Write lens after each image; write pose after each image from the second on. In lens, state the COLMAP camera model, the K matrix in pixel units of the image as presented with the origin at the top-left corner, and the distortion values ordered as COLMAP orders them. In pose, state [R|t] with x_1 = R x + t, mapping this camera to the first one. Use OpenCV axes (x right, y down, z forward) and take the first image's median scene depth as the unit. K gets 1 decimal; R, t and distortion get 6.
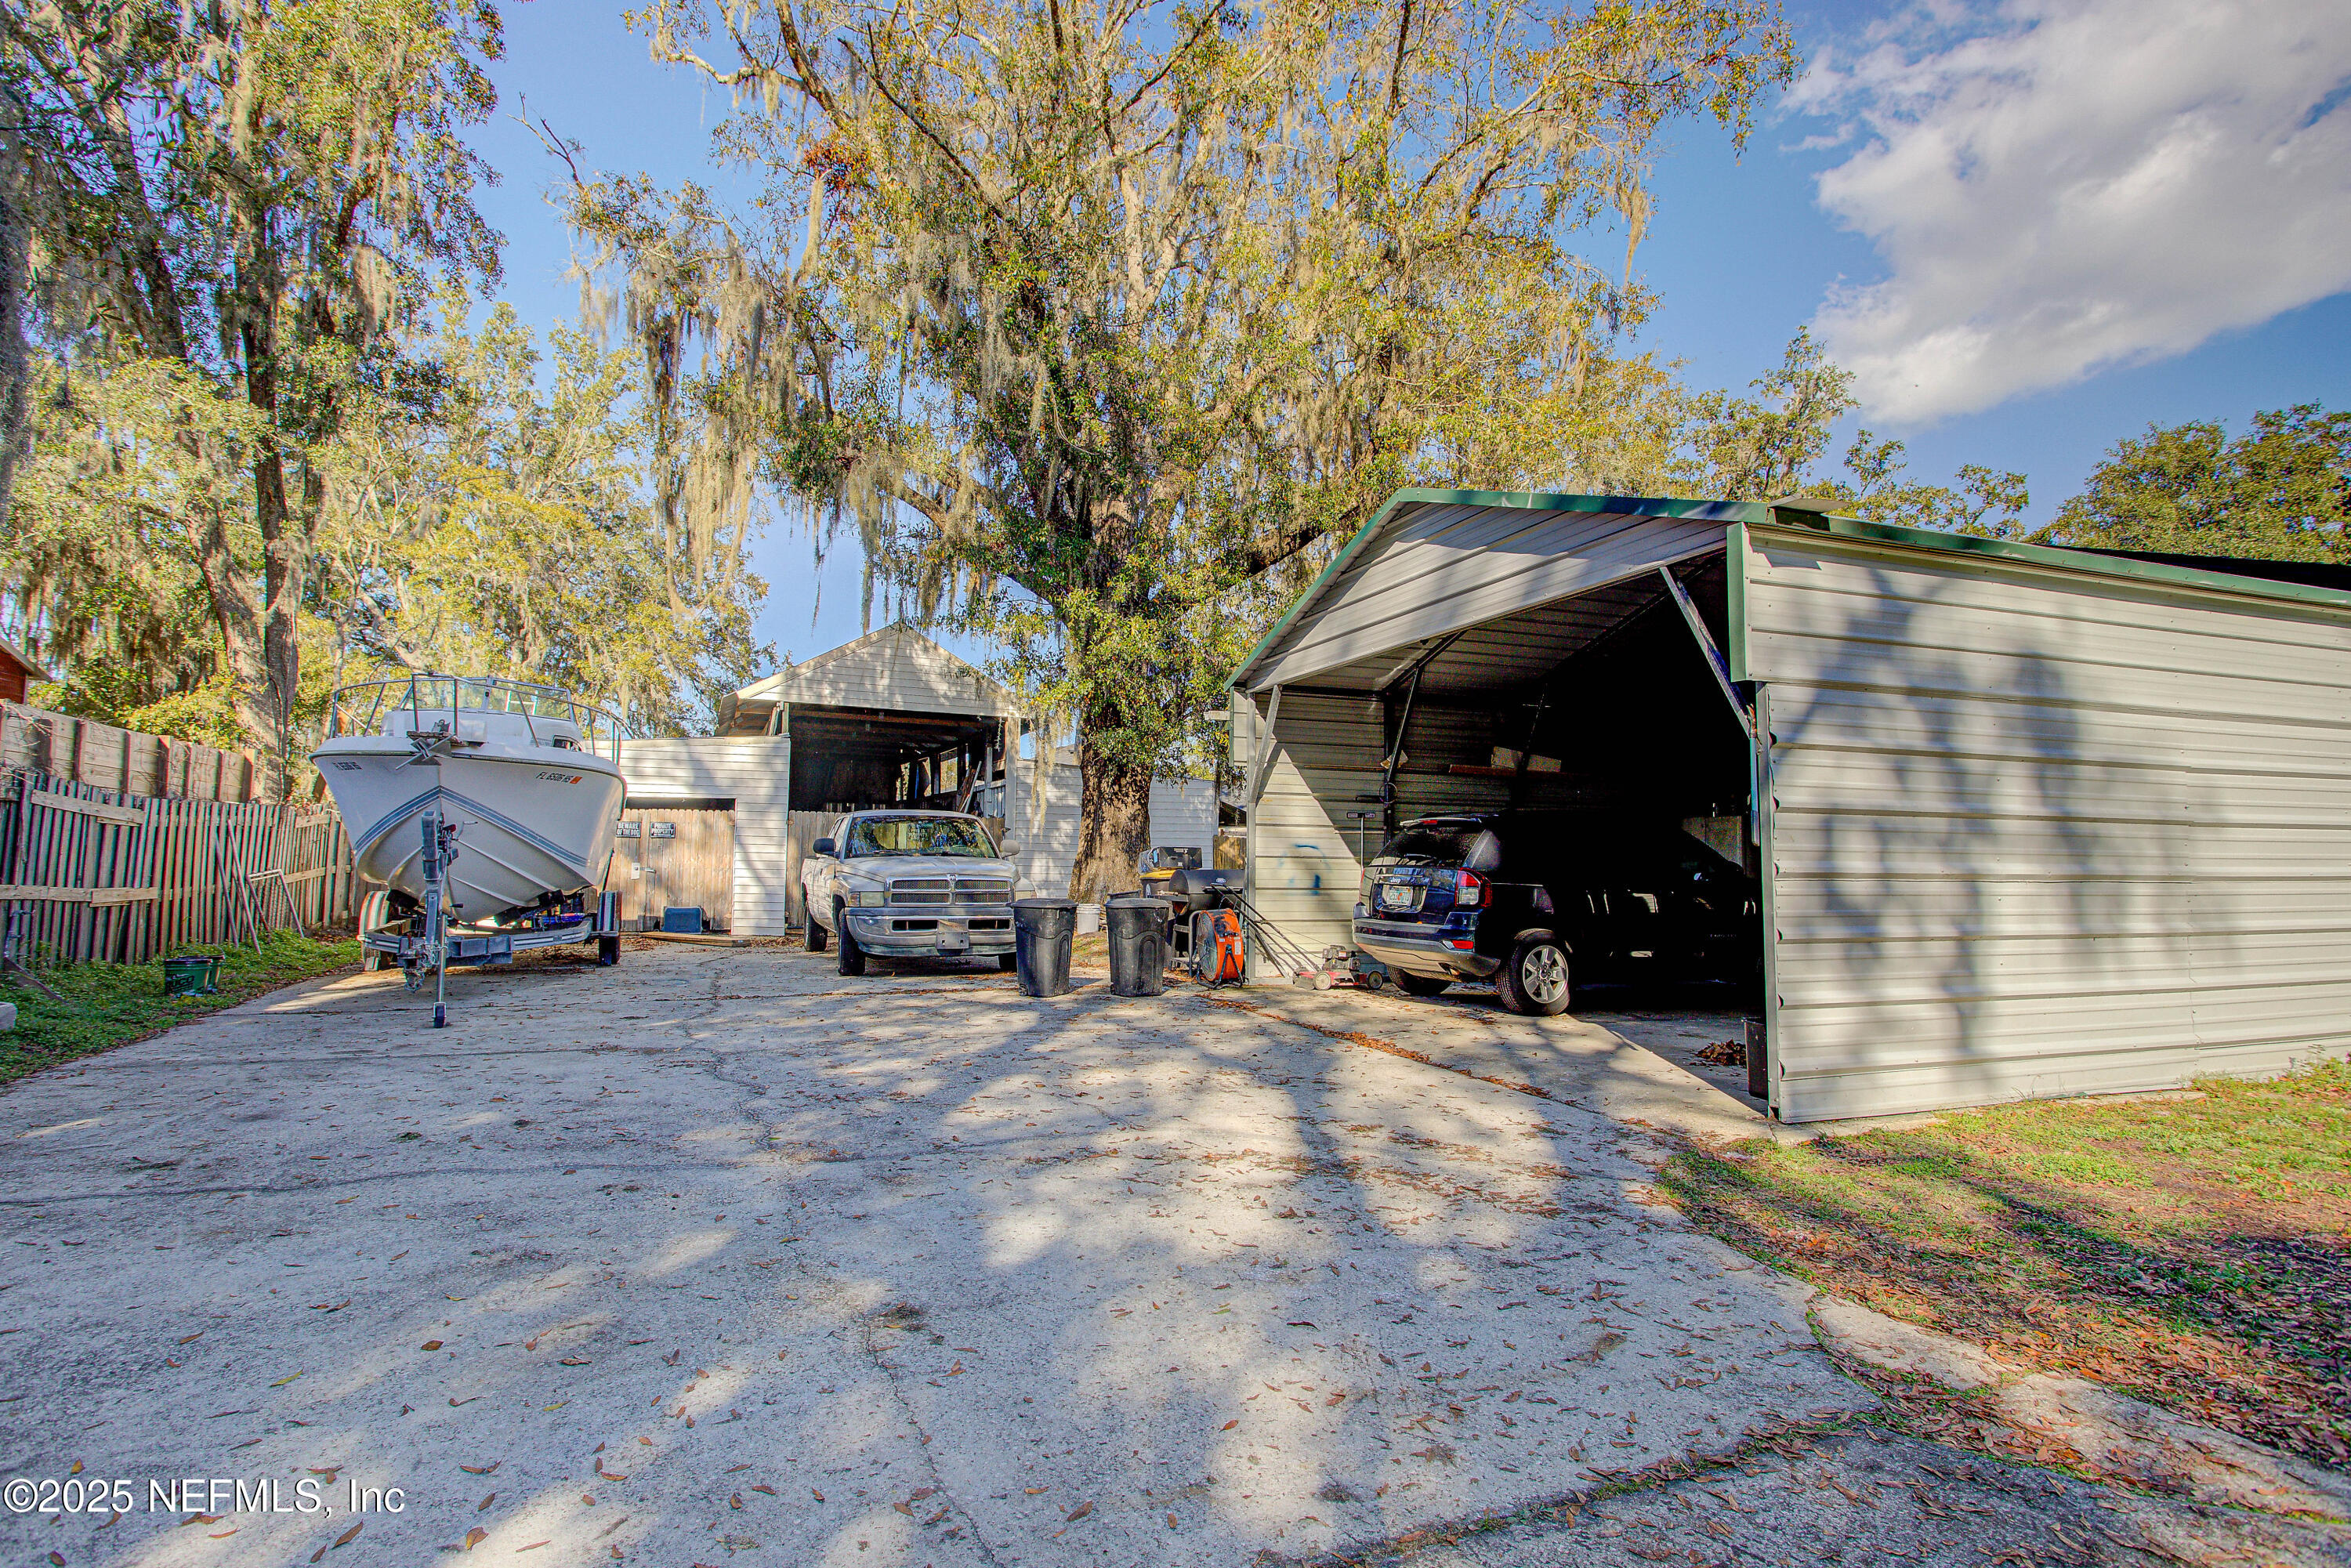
lens RADIAL K [[1190.0, 0, 1161.7], [0, 1190.0, 778.5], [0, 0, 1]] dist [-0.009493, 0.001424]
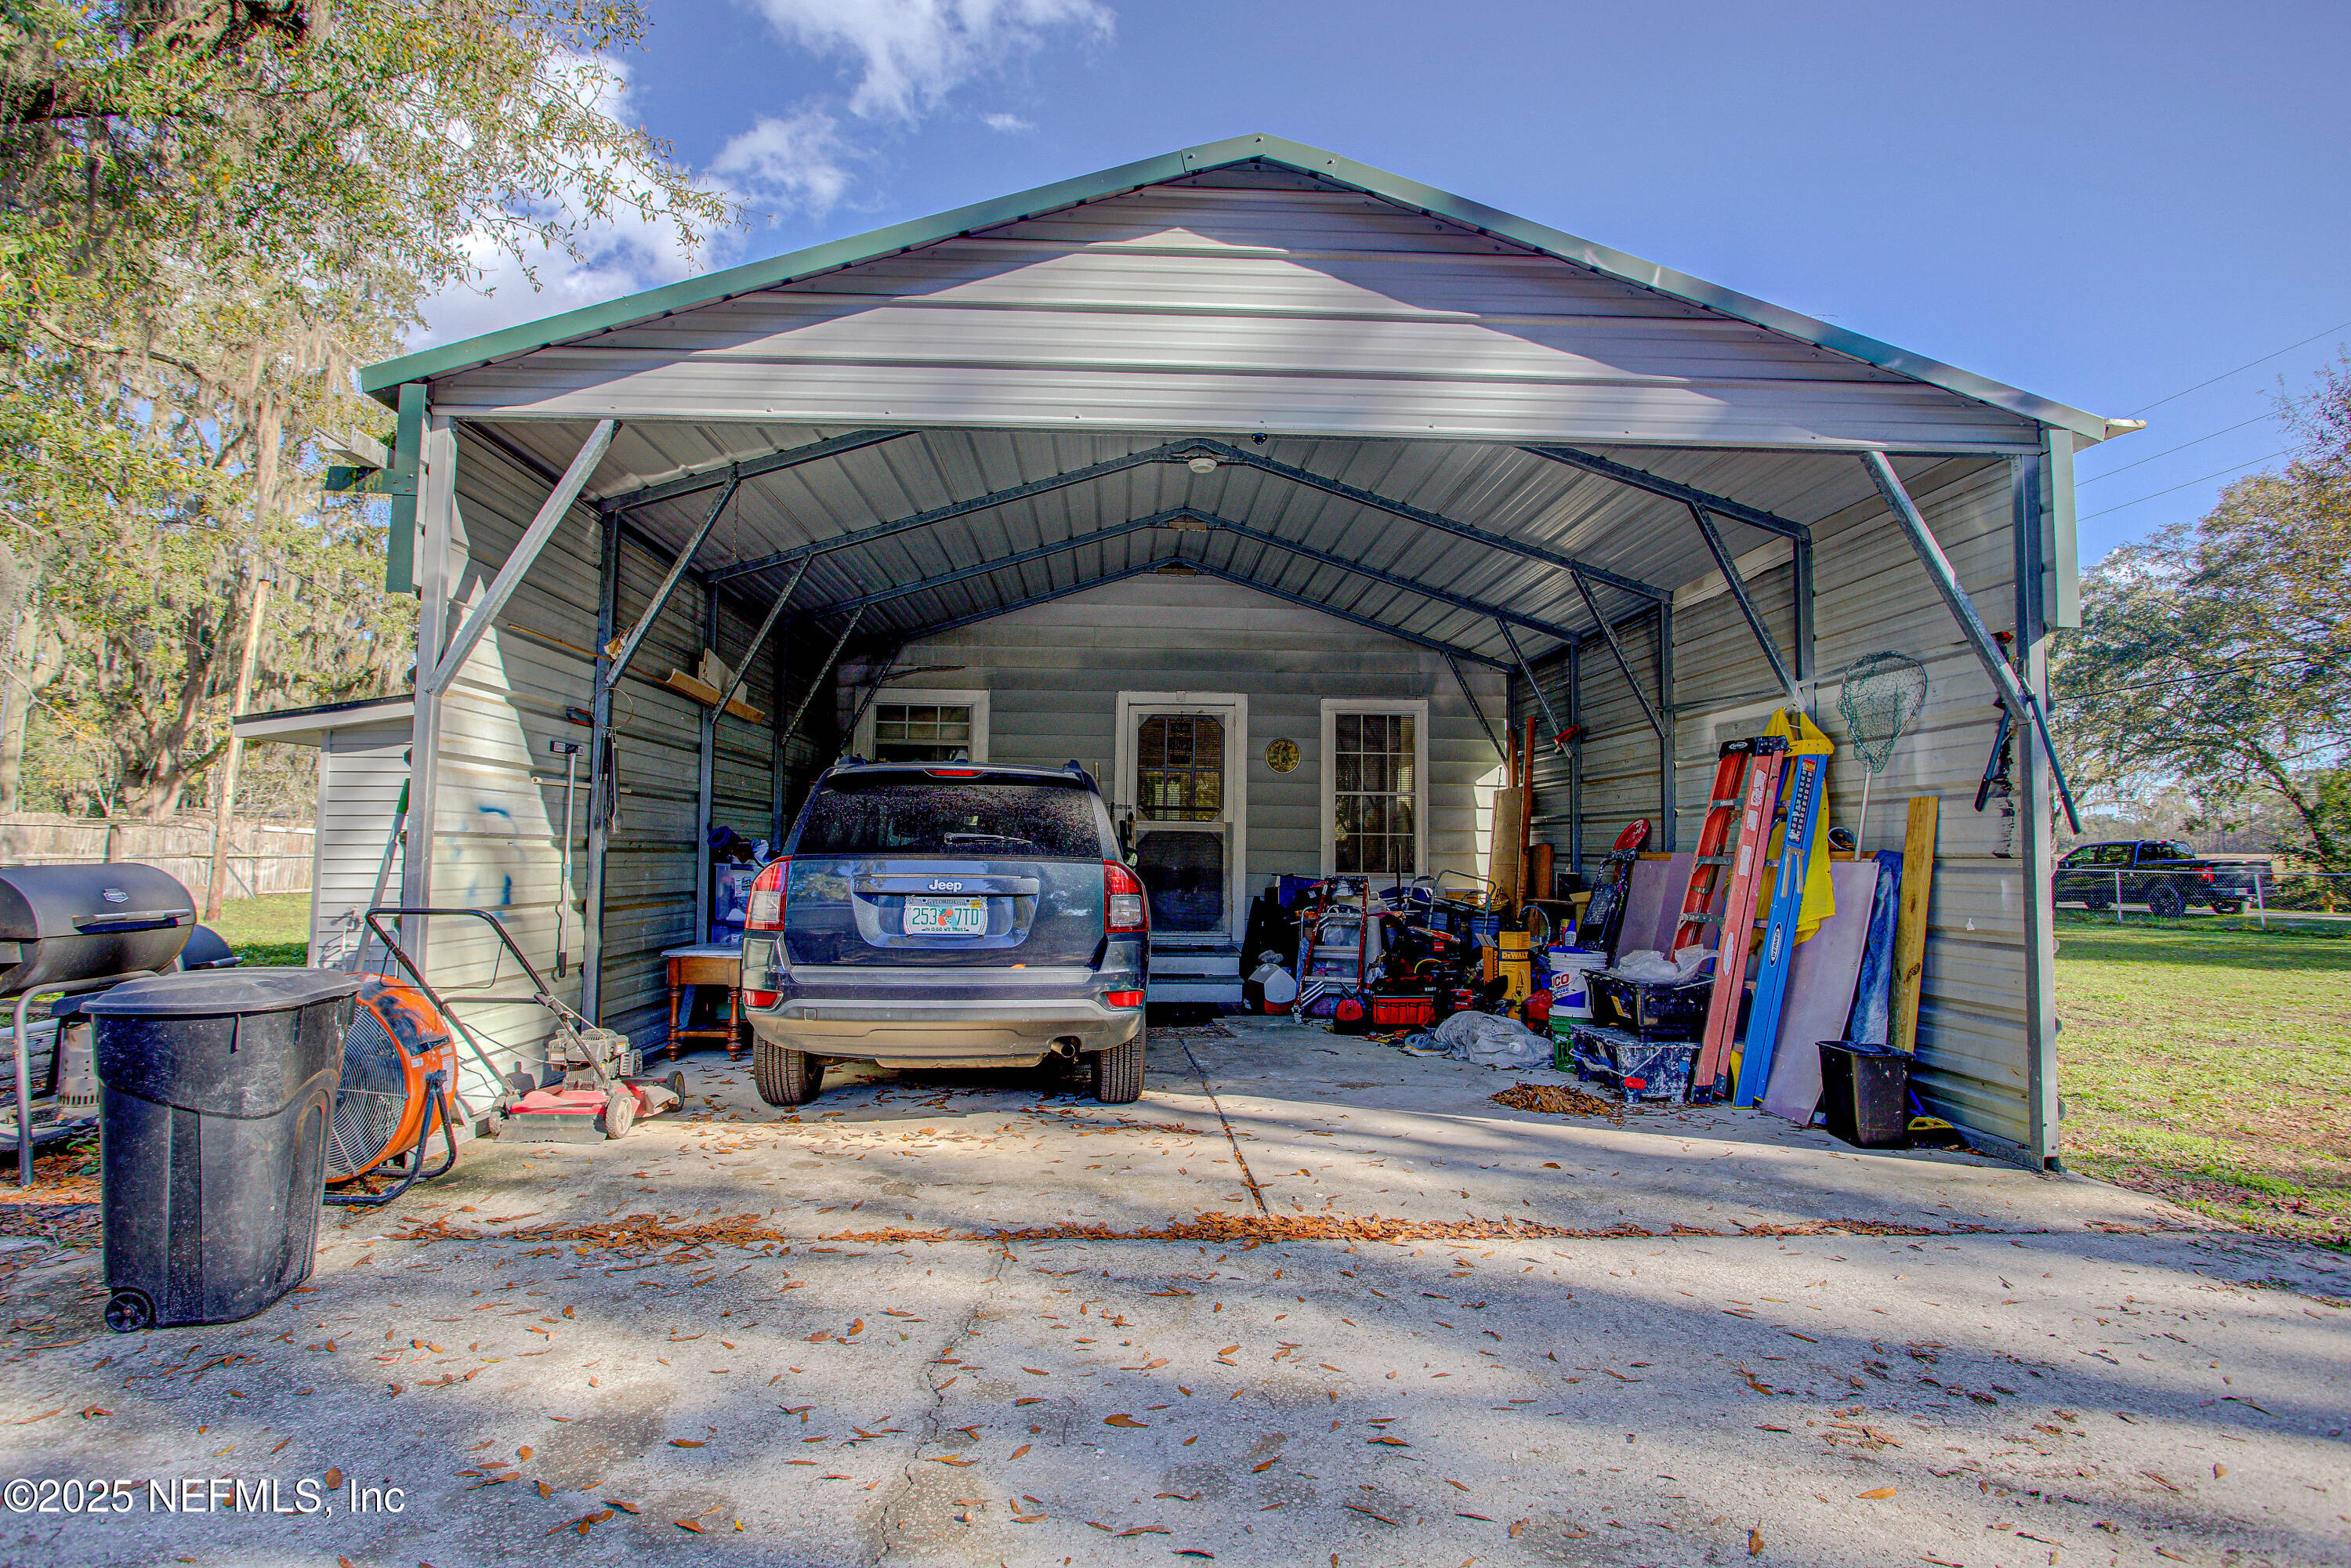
lens RADIAL K [[1190.0, 0, 1161.7], [0, 1190.0, 778.5], [0, 0, 1]] dist [-0.009493, 0.001424]
pose [[0.306656, 0.056375, 0.950149, -0.309004], [-0.069680, 0.996896, -0.036660, 0.063957], [-0.949266, -0.054964, 0.309633, 0.921060]]
